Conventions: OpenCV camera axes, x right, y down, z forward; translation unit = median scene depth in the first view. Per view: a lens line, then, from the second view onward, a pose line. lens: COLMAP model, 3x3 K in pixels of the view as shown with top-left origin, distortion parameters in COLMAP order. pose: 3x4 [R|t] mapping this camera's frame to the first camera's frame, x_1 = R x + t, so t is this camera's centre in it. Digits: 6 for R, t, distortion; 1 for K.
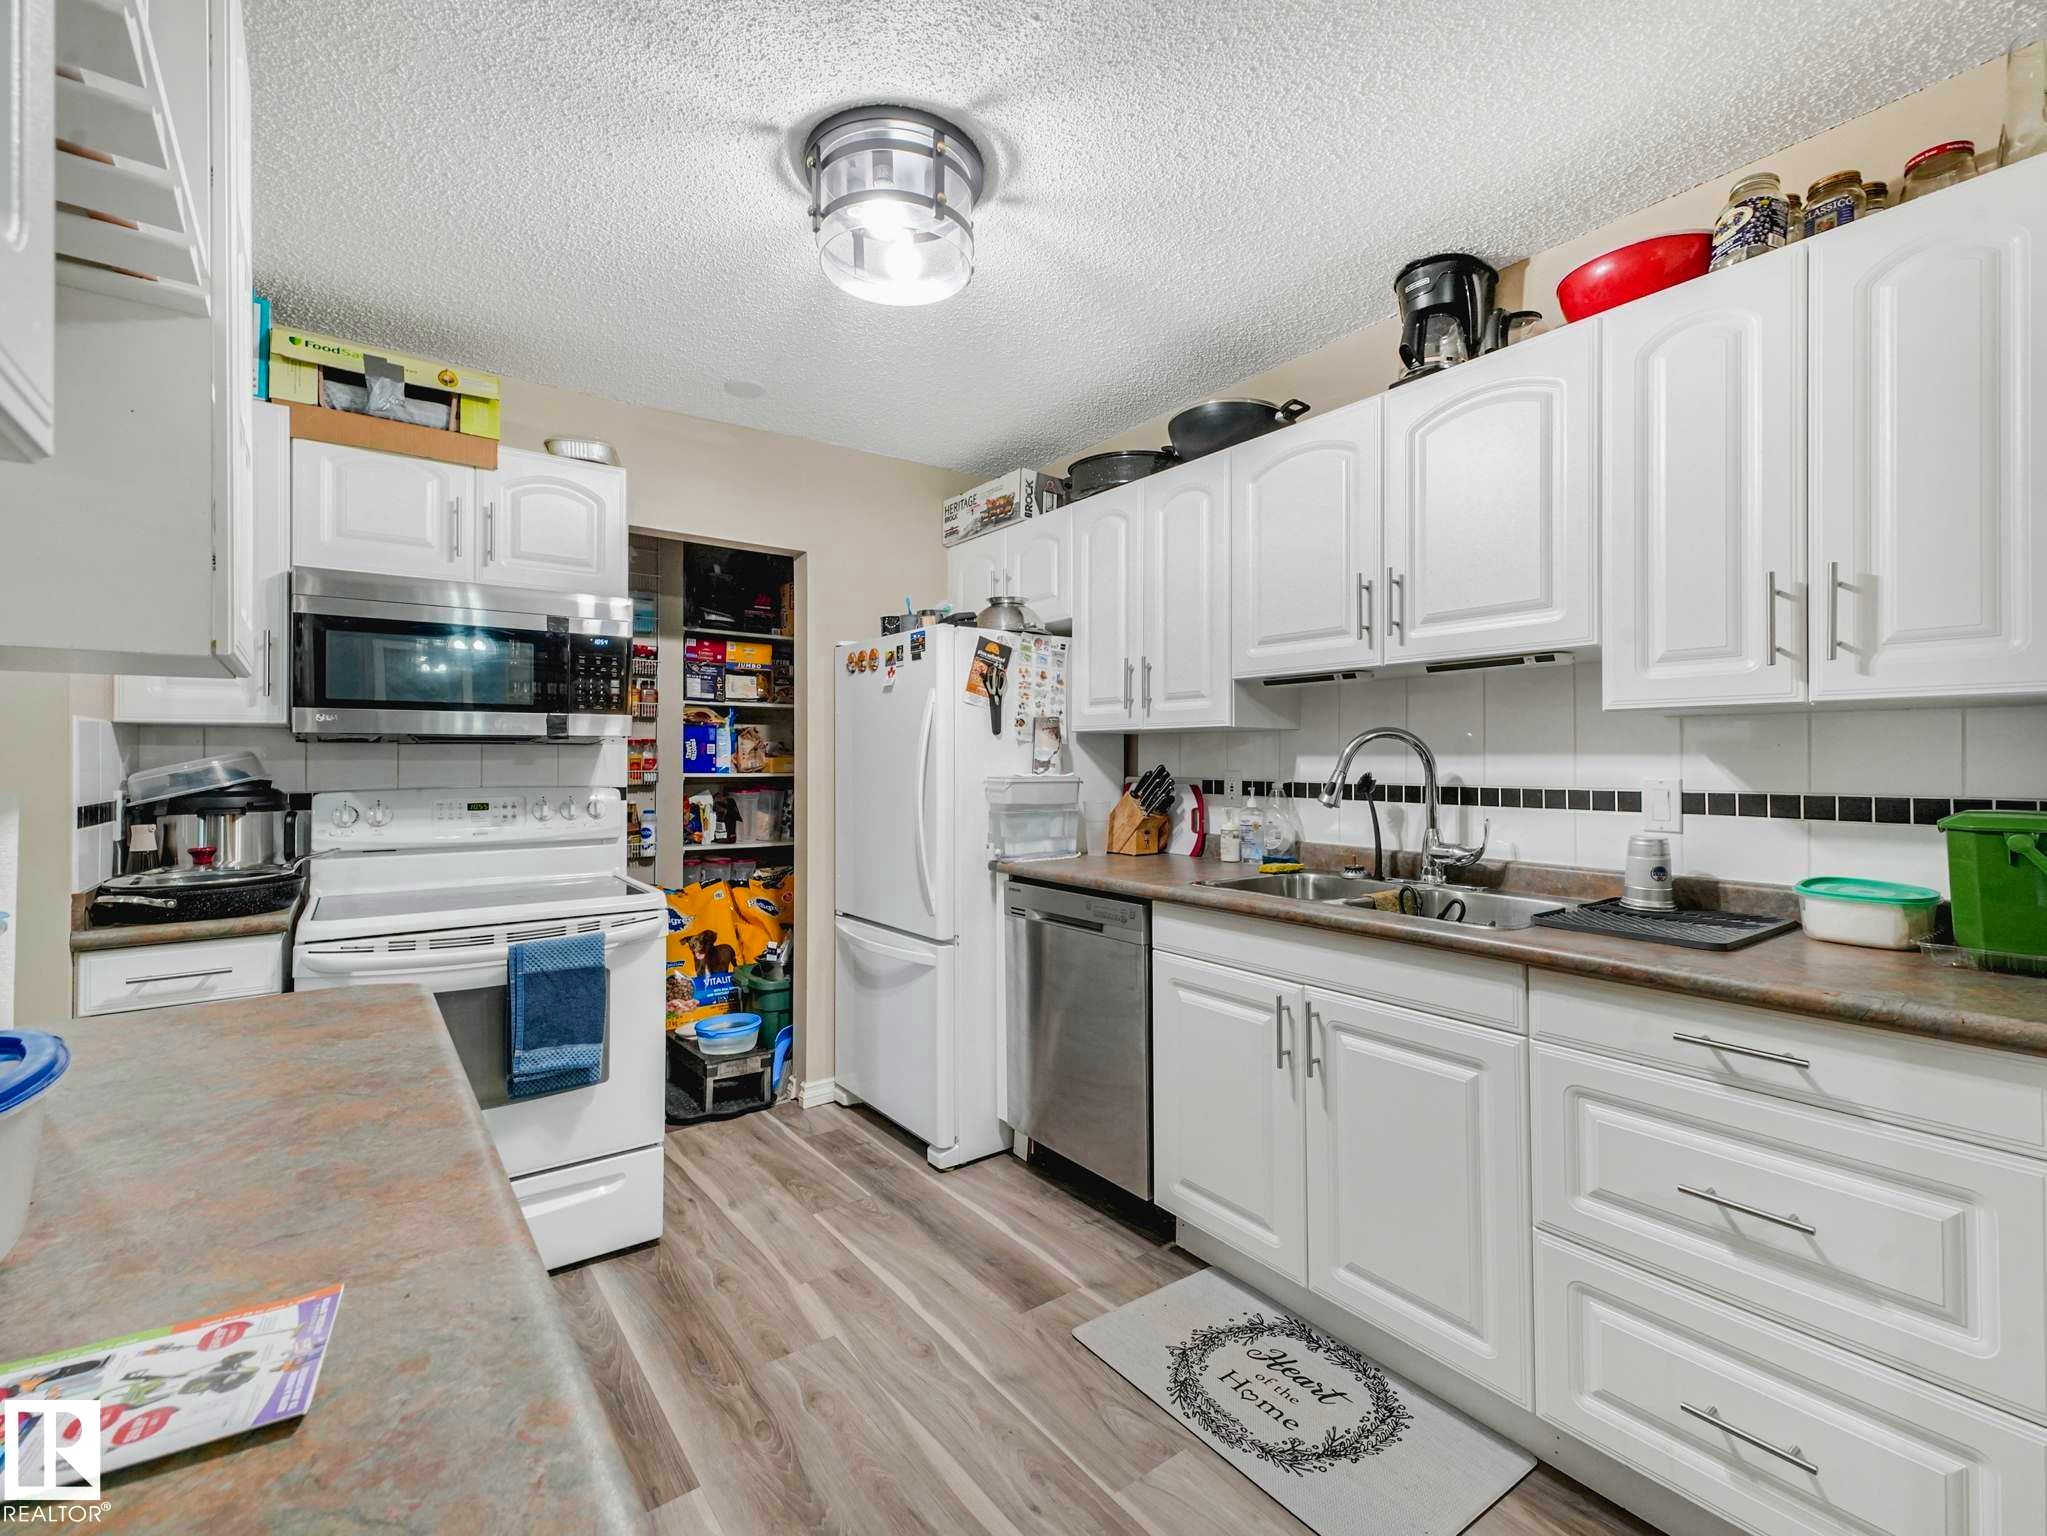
lens RADIAL K [[943.4, 0, 1031.5], [0, 943.4, 749.1], [0, 0, 1]] dist [0.088717, -0.042732]
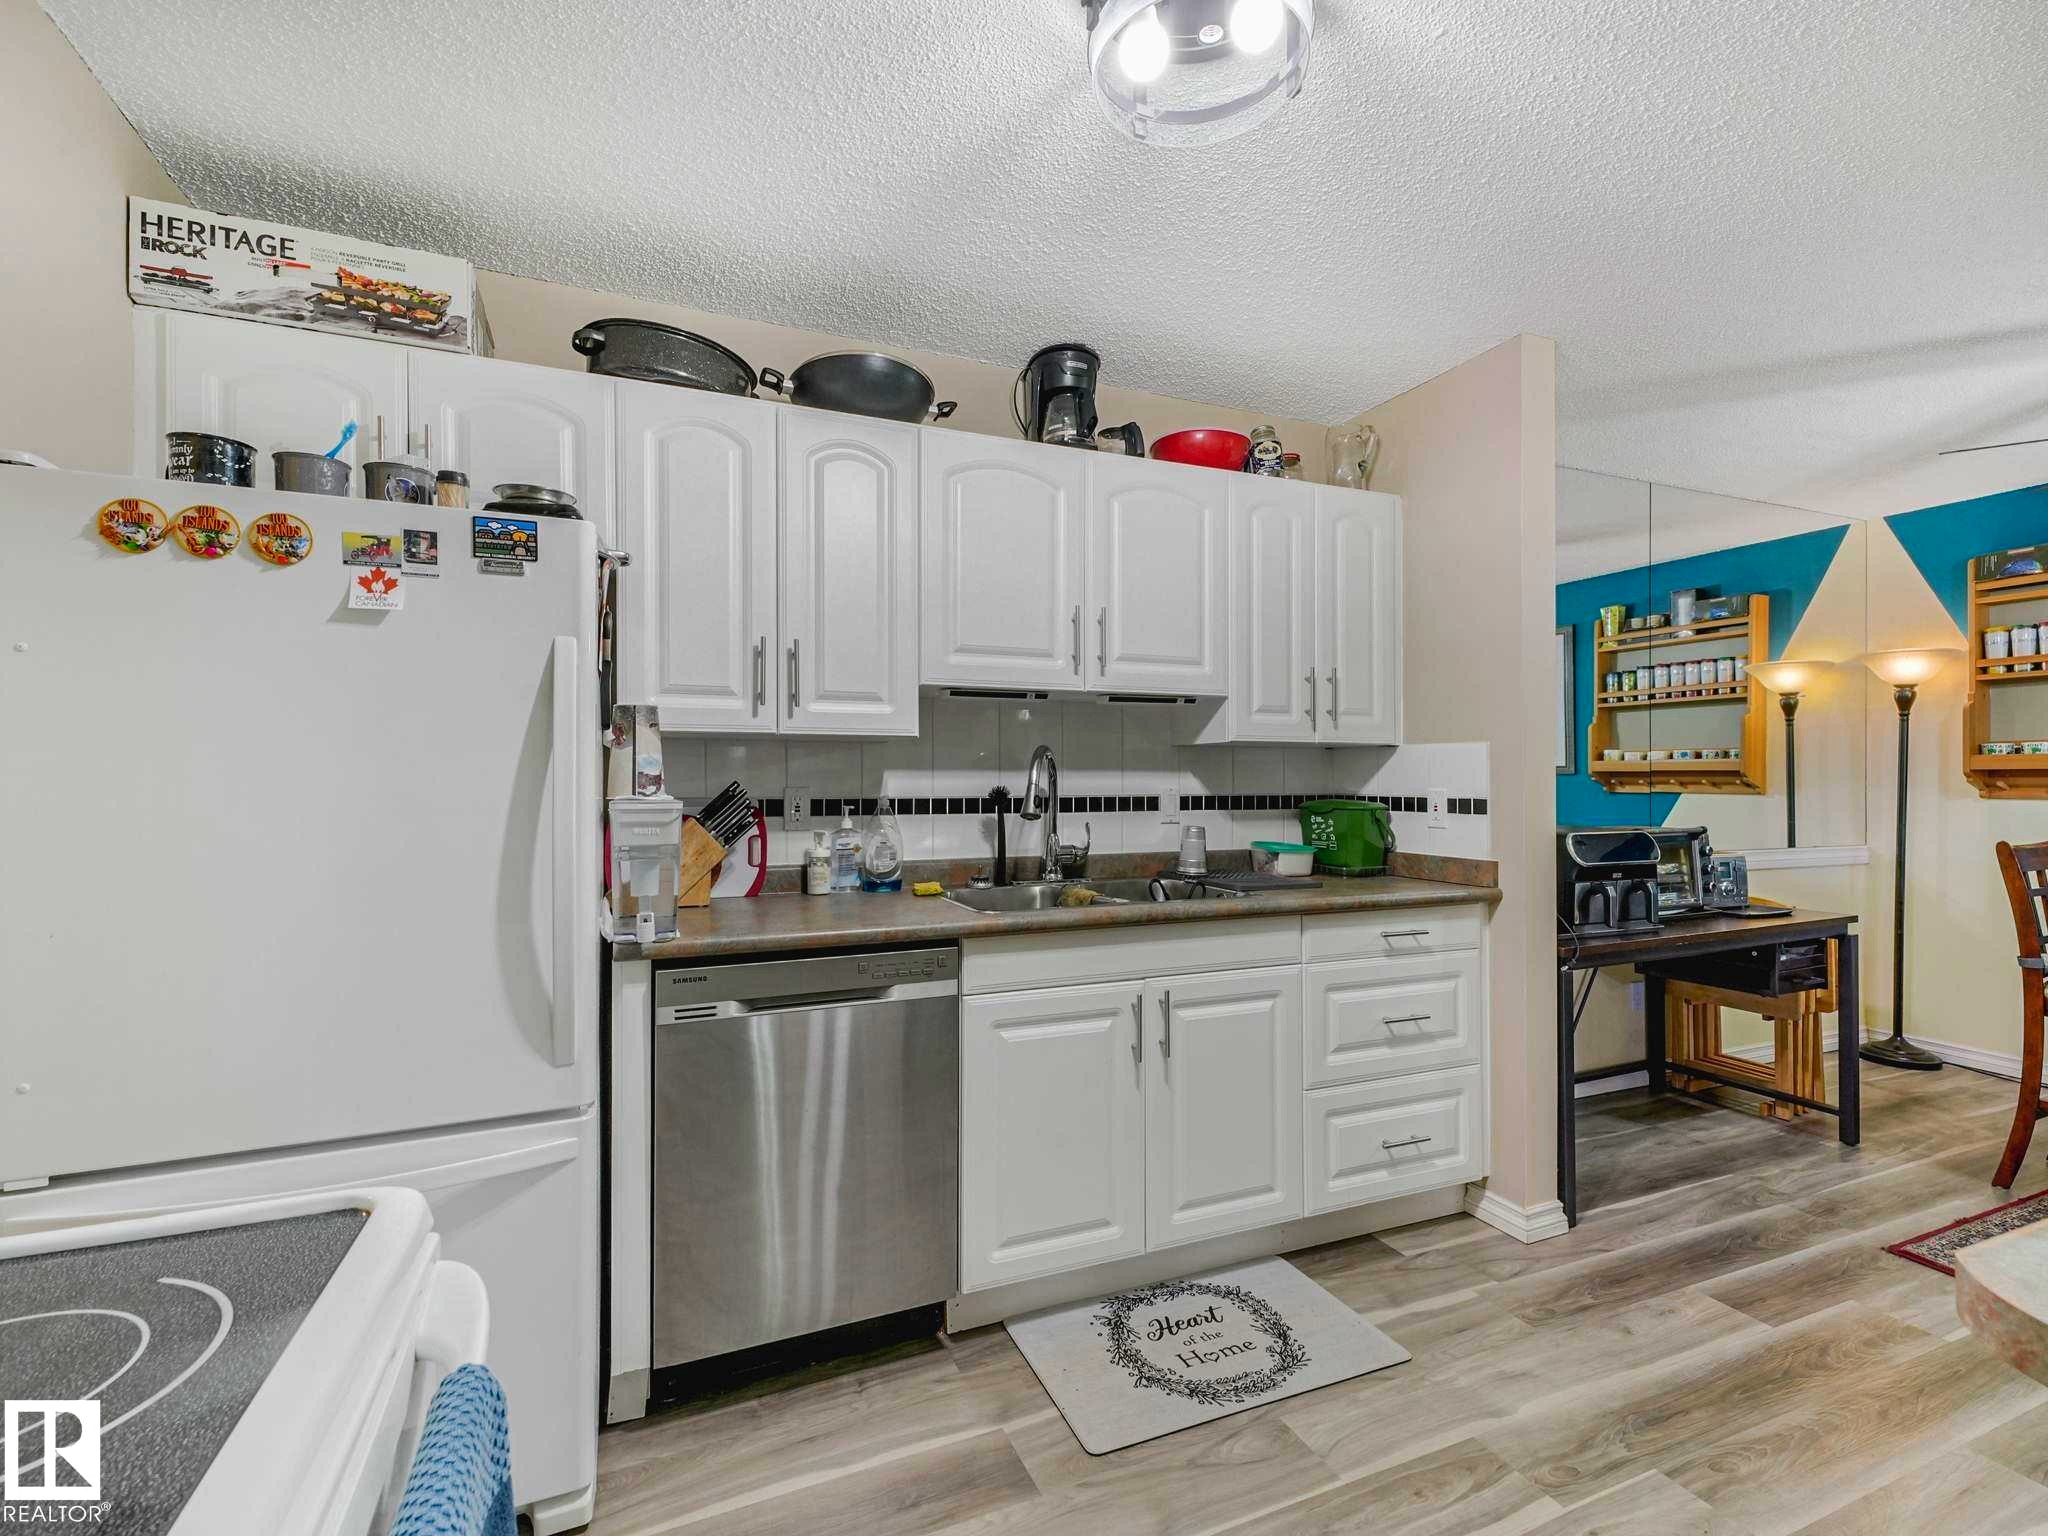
lens RADIAL K [[928.1, 0, 1024.0], [0, 928.1, 768.0], [0, 0, 1]] dist [0.035802, -0.015865]
pose [[0.233198, 0.009585, 0.972382, -0.760874], [-0.011554, 0.999908, -0.007085, 0.013147], [-0.972361, -0.009582, 0.233288, 0.860122]]
